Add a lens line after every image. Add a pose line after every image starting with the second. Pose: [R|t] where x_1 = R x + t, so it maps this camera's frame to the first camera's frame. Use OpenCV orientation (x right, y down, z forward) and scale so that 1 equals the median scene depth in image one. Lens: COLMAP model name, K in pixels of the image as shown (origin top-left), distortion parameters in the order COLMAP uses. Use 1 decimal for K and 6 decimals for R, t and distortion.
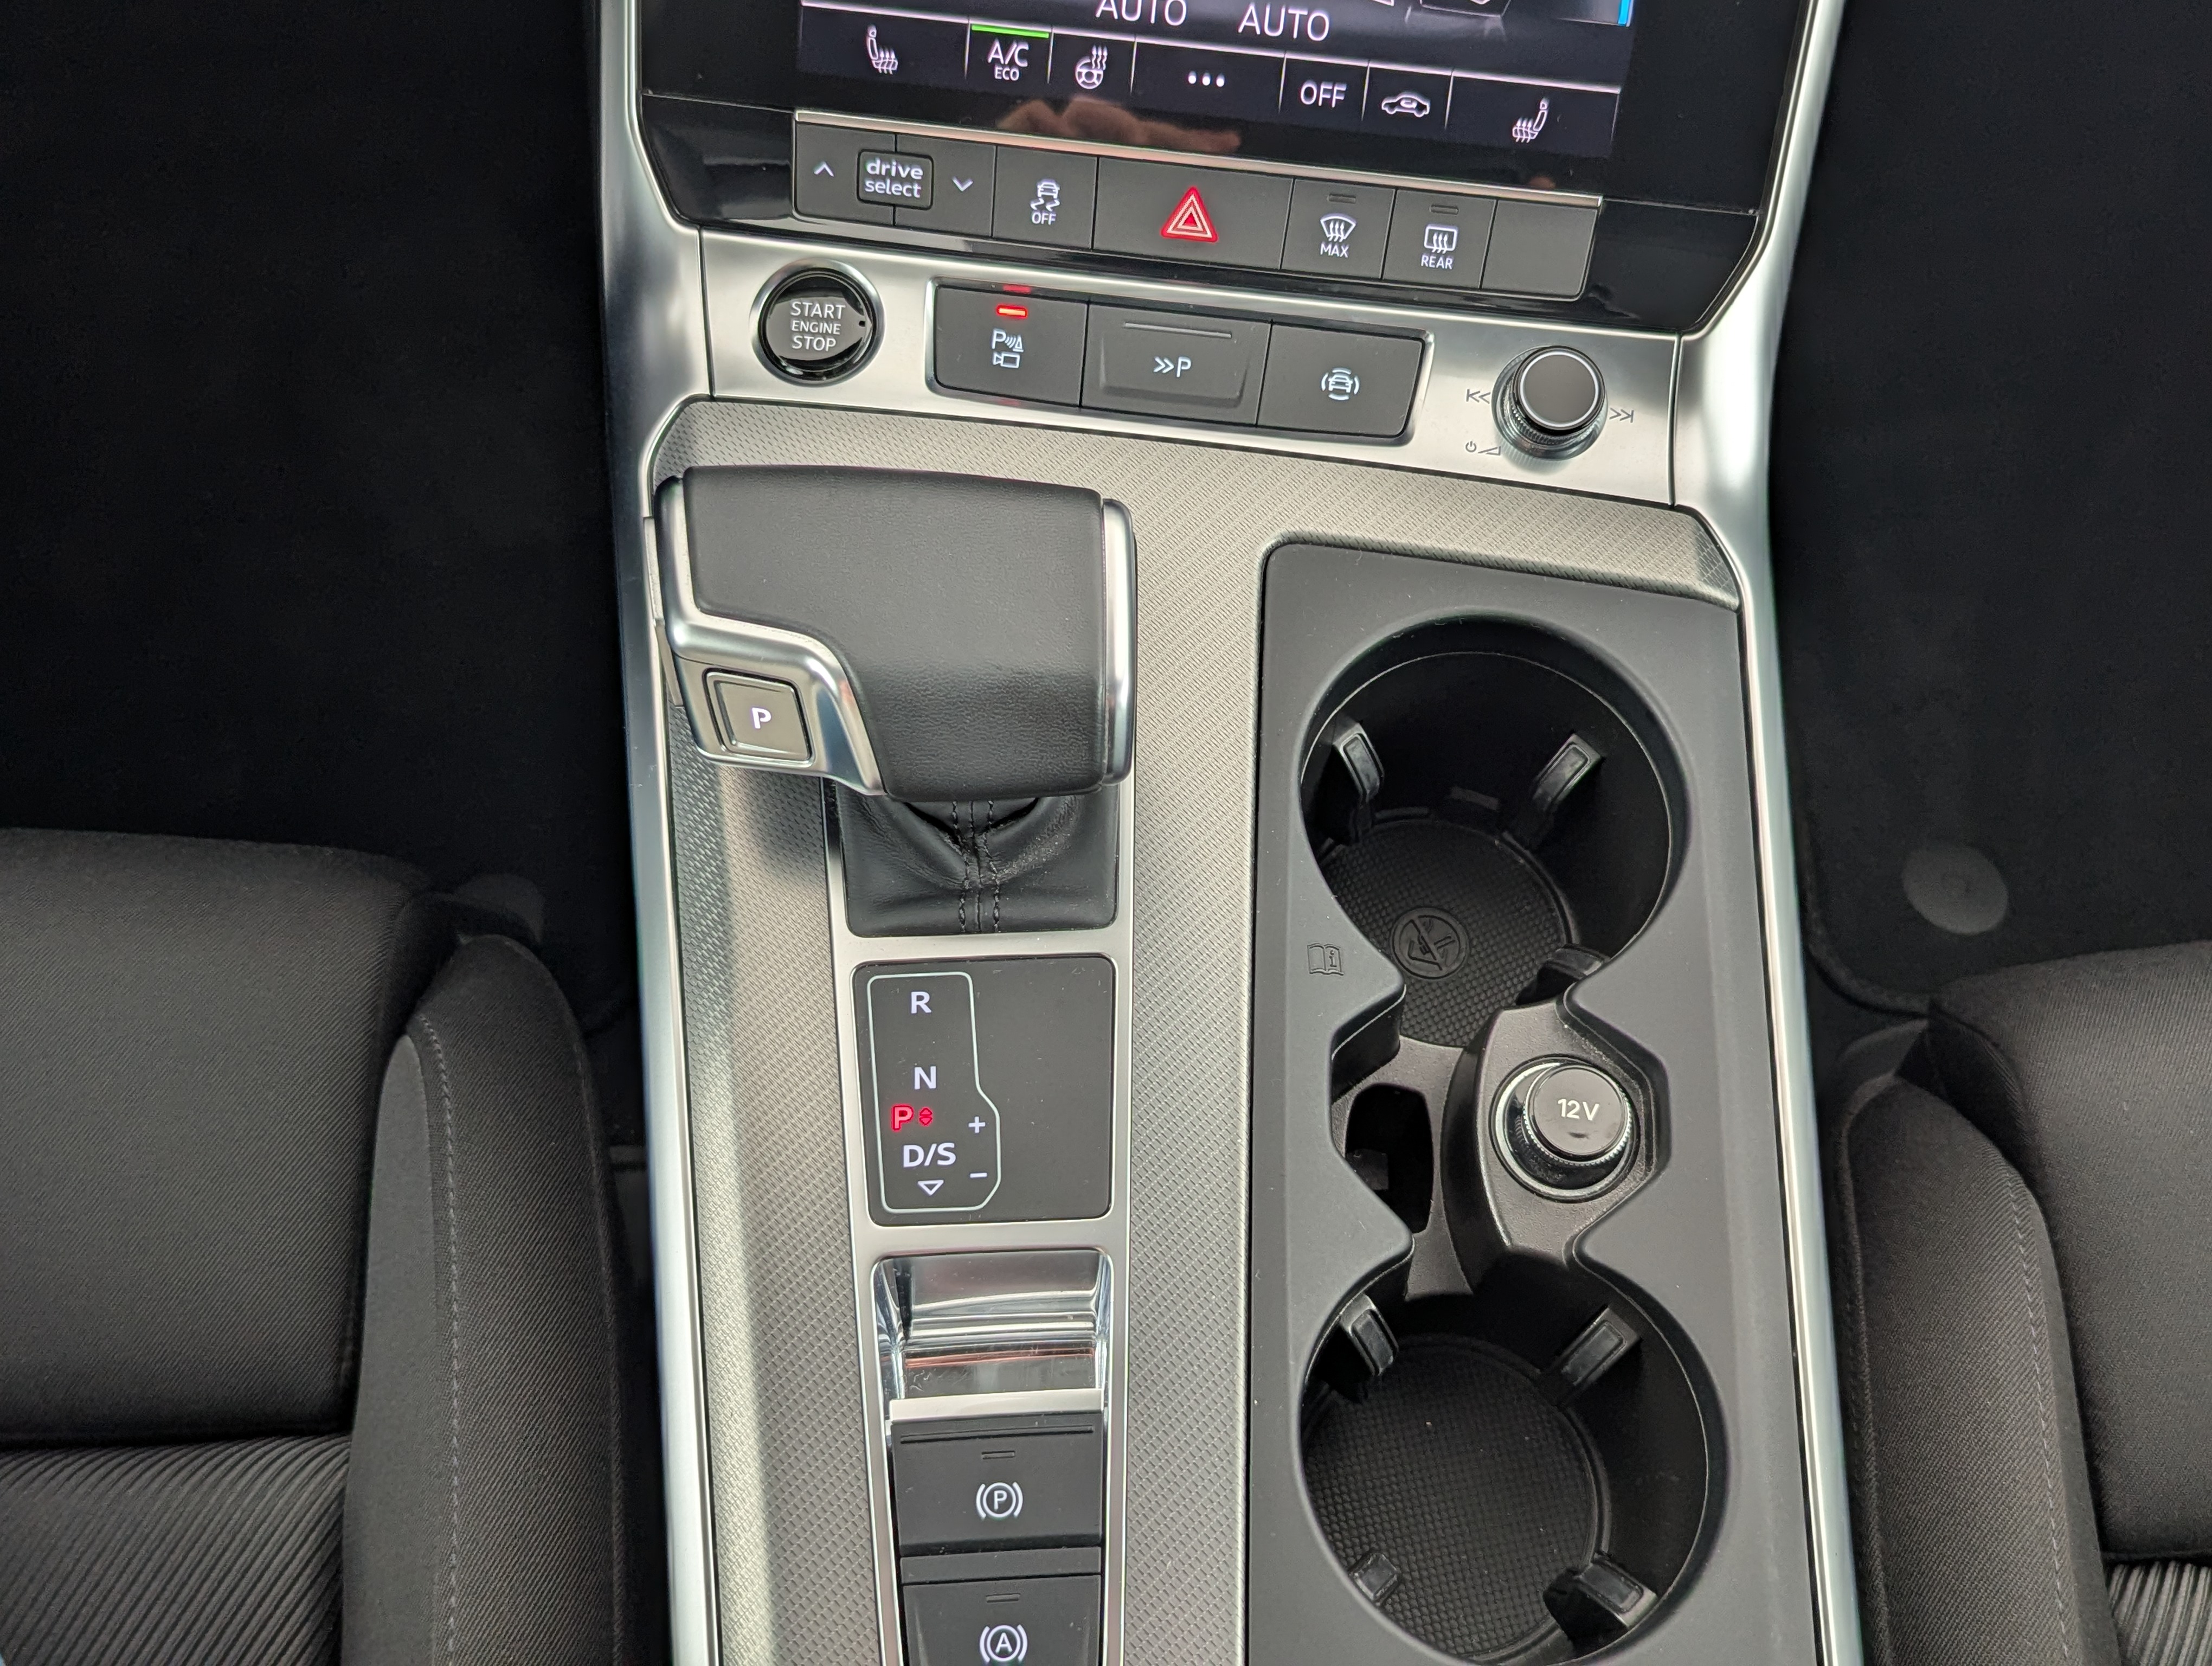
lens RADIAL K [[2262.4, 0, 1124.4], [0, 2262.4, 801.6], [0, 0, 1]] dist [0.059072, -0.121109]
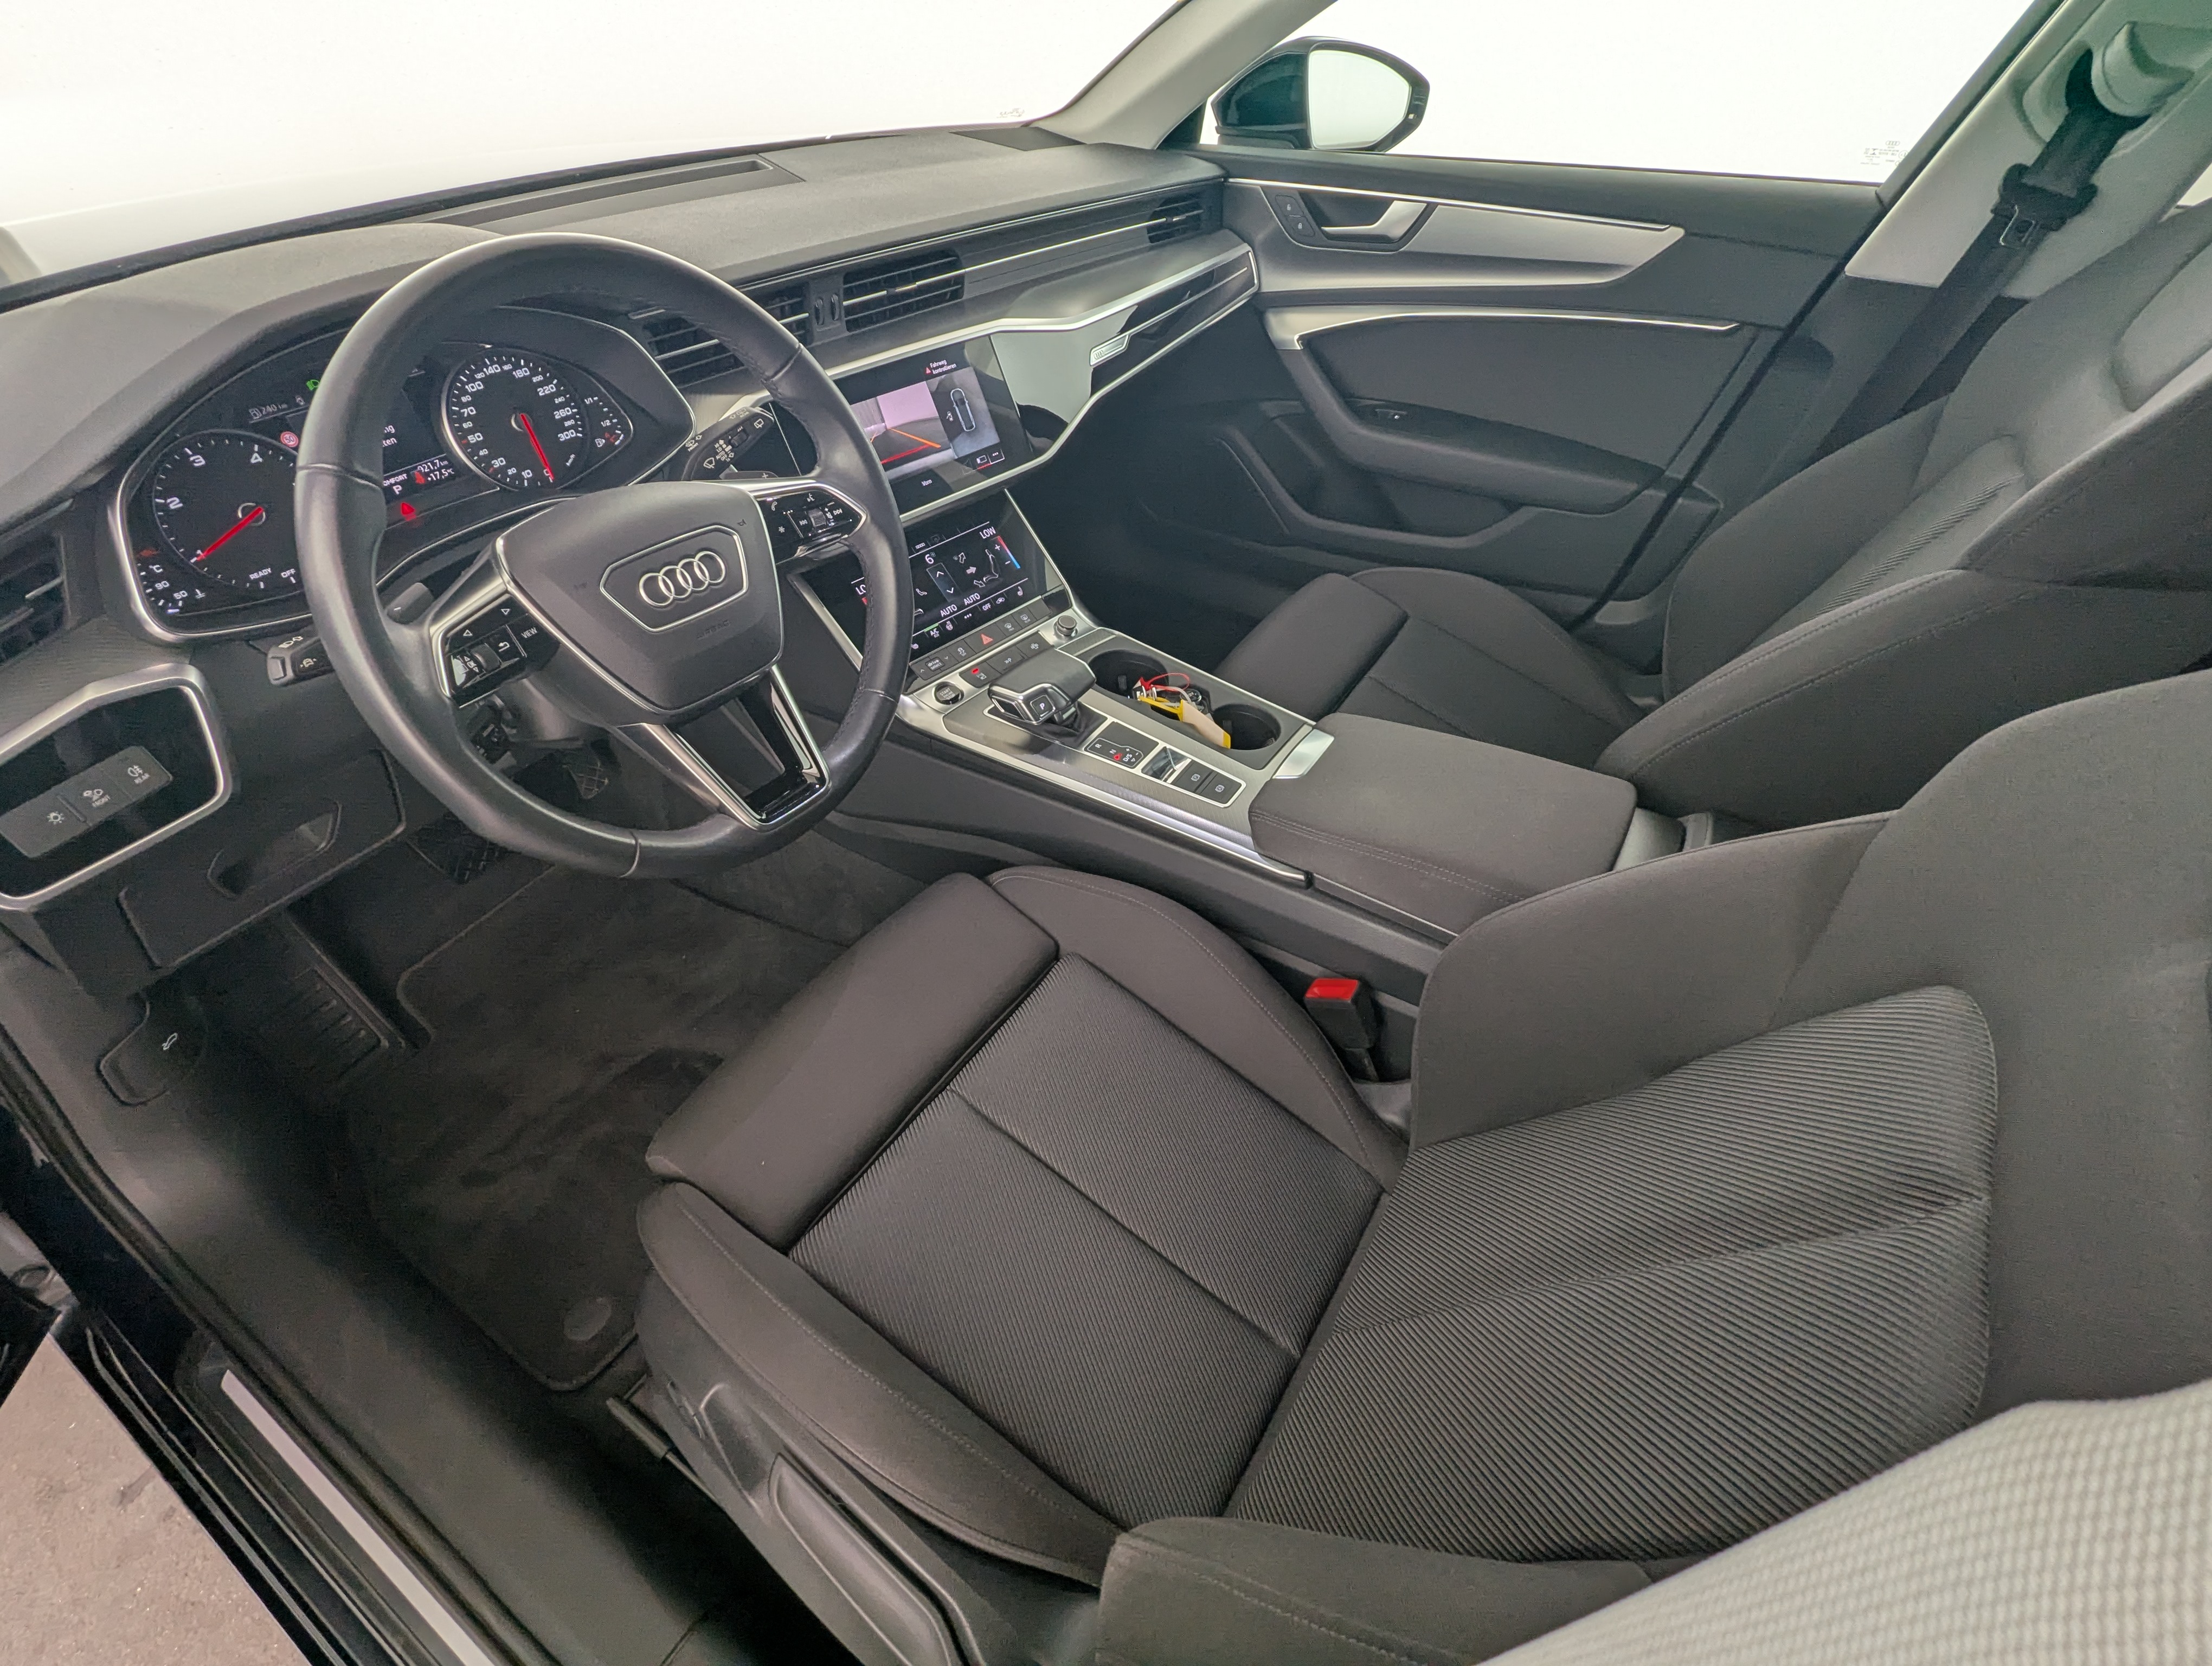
lens RADIAL K [[1050.2, 0, 1106.0], [0, 1050.2, 833.0], [0, 0, 1]] dist [0.000058, -0.001335]
pose [[0.581878, -0.562183, 0.587680, -1.275525], [0.740903, 0.664425, -0.097990, 0.379936], [-0.335381, 0.492432, 0.803138, -0.562742]]
